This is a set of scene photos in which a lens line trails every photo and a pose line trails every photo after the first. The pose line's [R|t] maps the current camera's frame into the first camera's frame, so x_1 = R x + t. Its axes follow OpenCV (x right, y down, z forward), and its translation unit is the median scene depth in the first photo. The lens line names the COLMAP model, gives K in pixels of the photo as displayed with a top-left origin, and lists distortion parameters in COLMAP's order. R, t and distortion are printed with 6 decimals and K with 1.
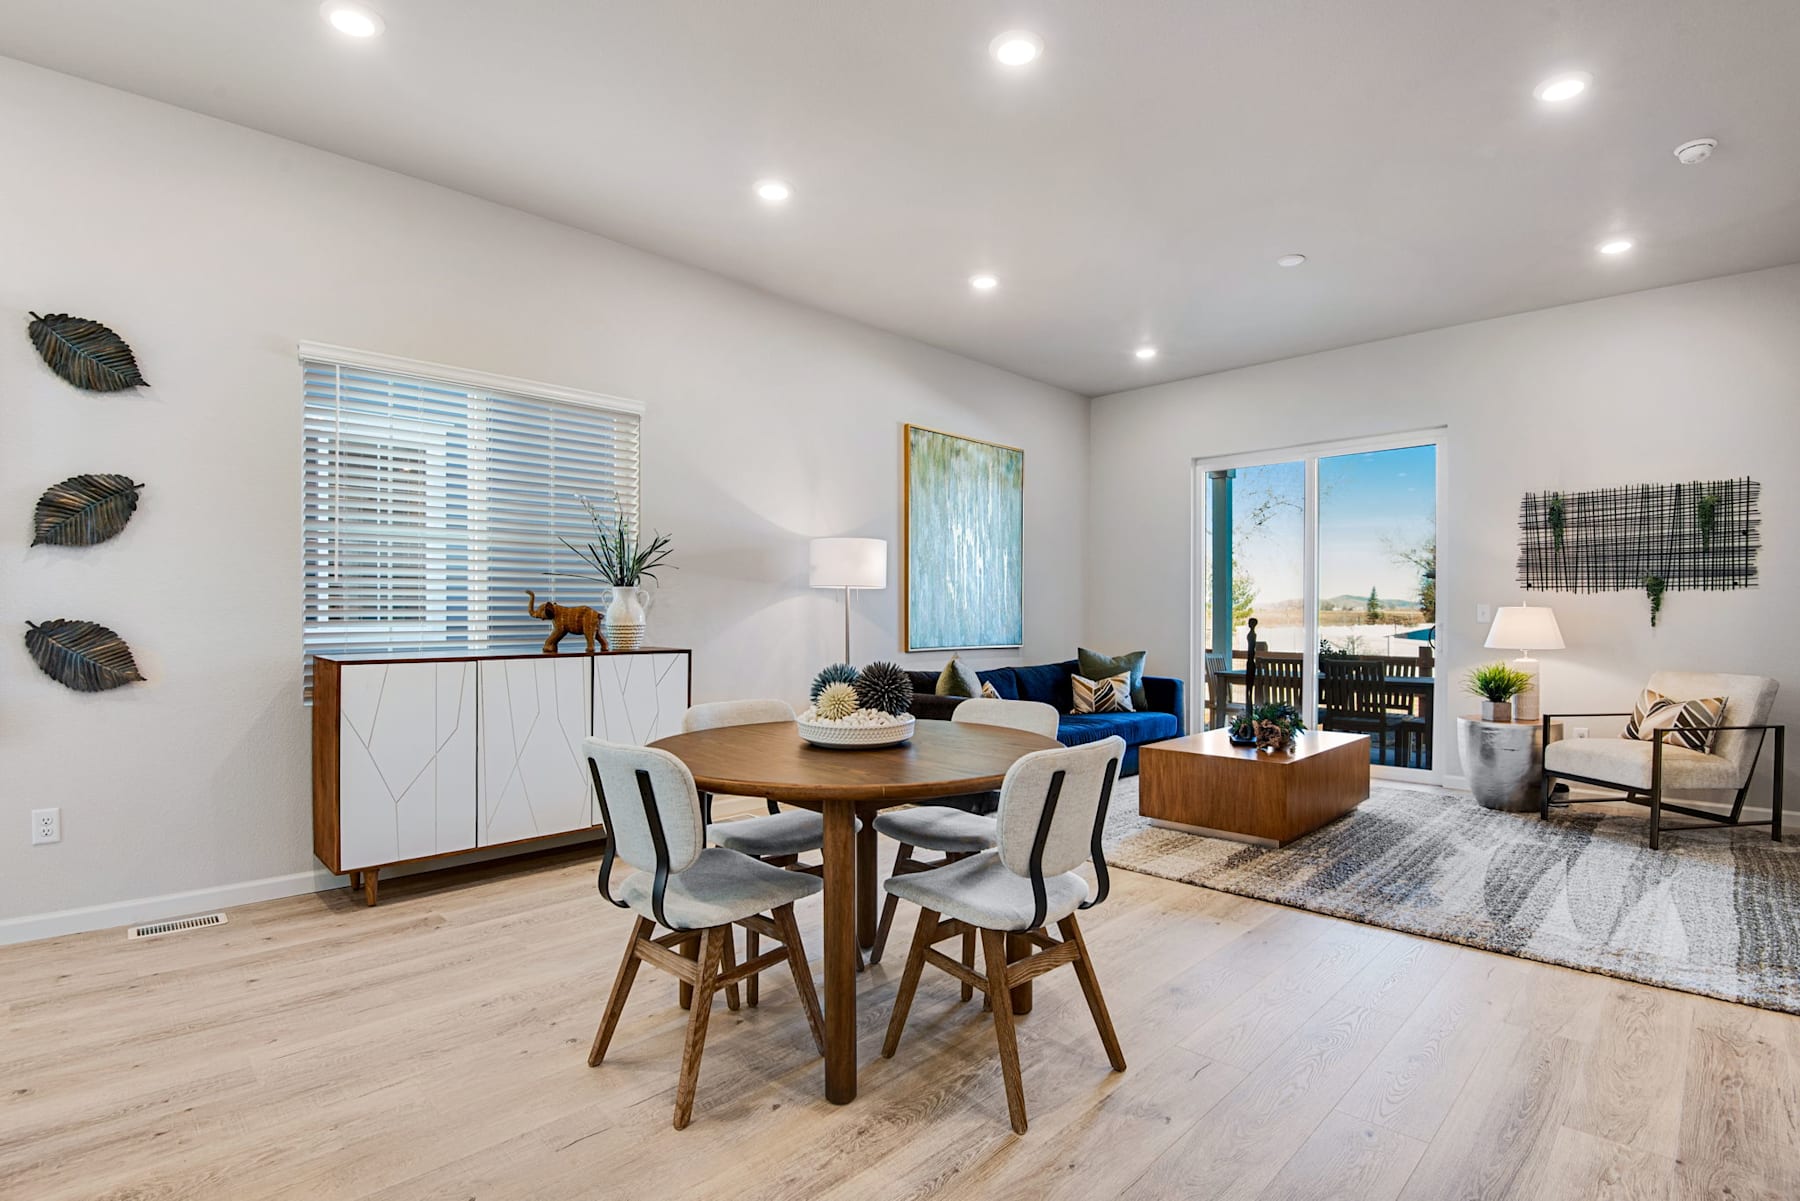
lens RADIAL K [[852.5, 0, 895.6], [0, 852.5, 617.6], [0, 0, 1]] dist [-0.038175, -0.003969]
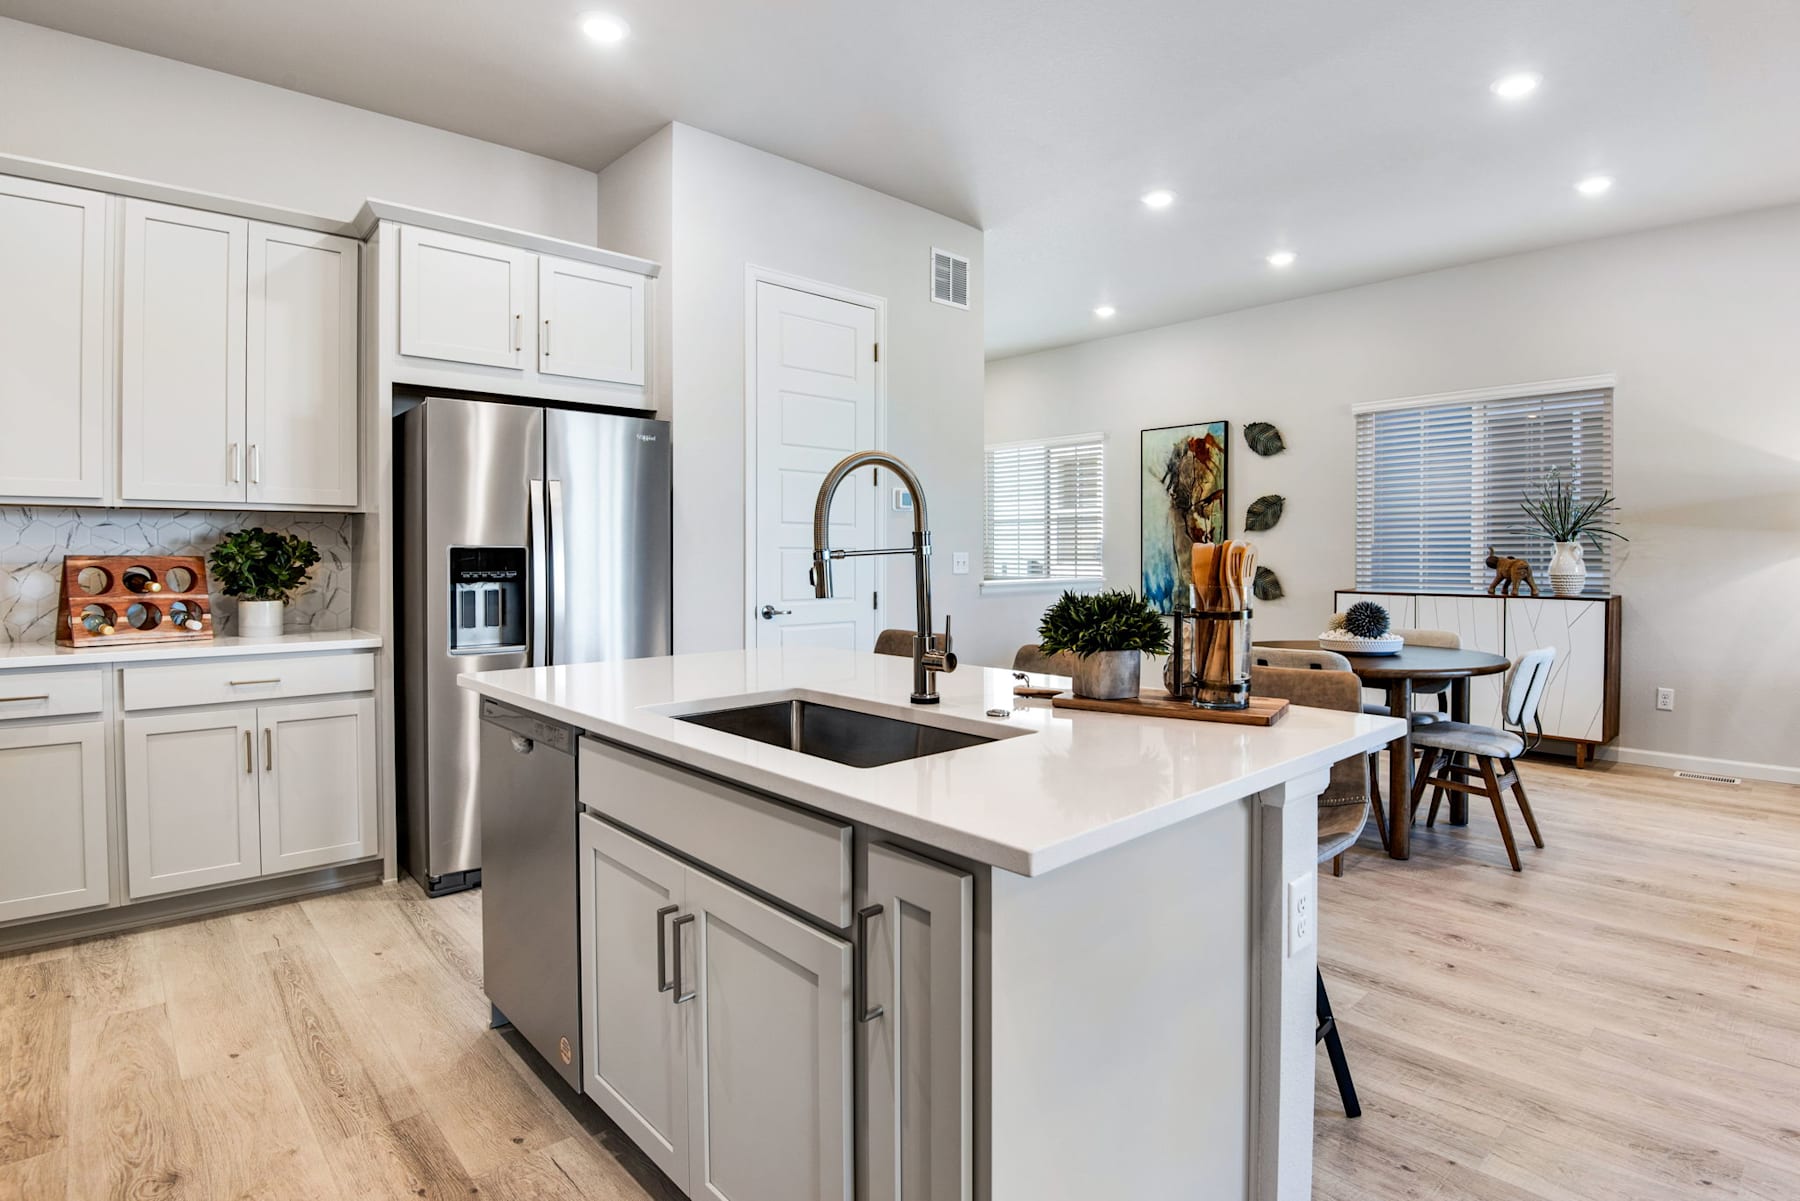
lens RADIAL K [[933.7, 0, 950.6], [0, 933.7, 556.7], [0, 0, 1]] dist [-0.048880, -0.000071]
pose [[-0.019495, 0.004181, -0.999801, 1.367501], [-0.000375, 0.999991, 0.004189, -0.030397], [0.999810, 0.000457, -0.019493, 0.236598]]
